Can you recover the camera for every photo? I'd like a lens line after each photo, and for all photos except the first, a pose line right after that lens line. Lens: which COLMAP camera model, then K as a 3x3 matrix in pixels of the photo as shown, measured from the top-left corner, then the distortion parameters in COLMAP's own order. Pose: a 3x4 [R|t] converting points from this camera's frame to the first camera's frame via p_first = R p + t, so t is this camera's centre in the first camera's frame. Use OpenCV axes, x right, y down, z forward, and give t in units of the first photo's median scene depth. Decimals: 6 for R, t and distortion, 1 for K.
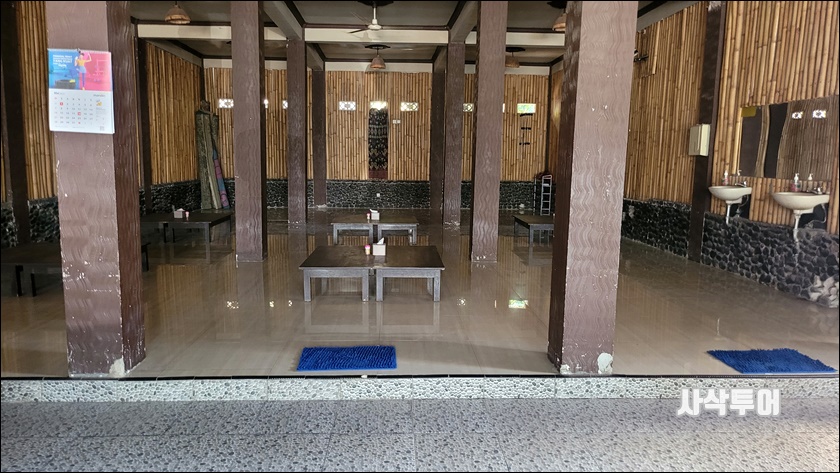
lens RADIAL K [[620.0, 0, 420.0], [0, 620.0, 236.5], [0, 0, 1]] dist [0.086146, -0.085169]
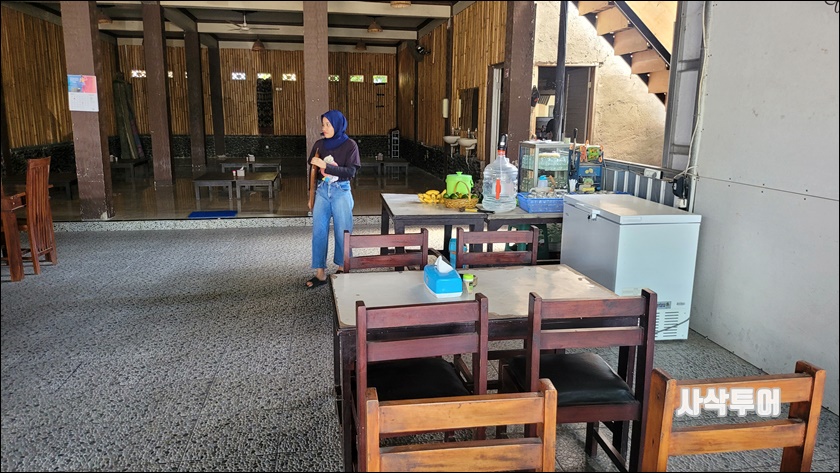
lens RADIAL K [[620.0, 0, 420.0], [0, 620.0, 236.5], [0, 0, 1]] dist [0.086146, -0.085169]
pose [[0.992537, -0.029064, 0.118429, 0.106114], [0.021022, 0.997423, 0.068599, 0.042848], [-0.120118, -0.065598, 0.990590, -0.392039]]
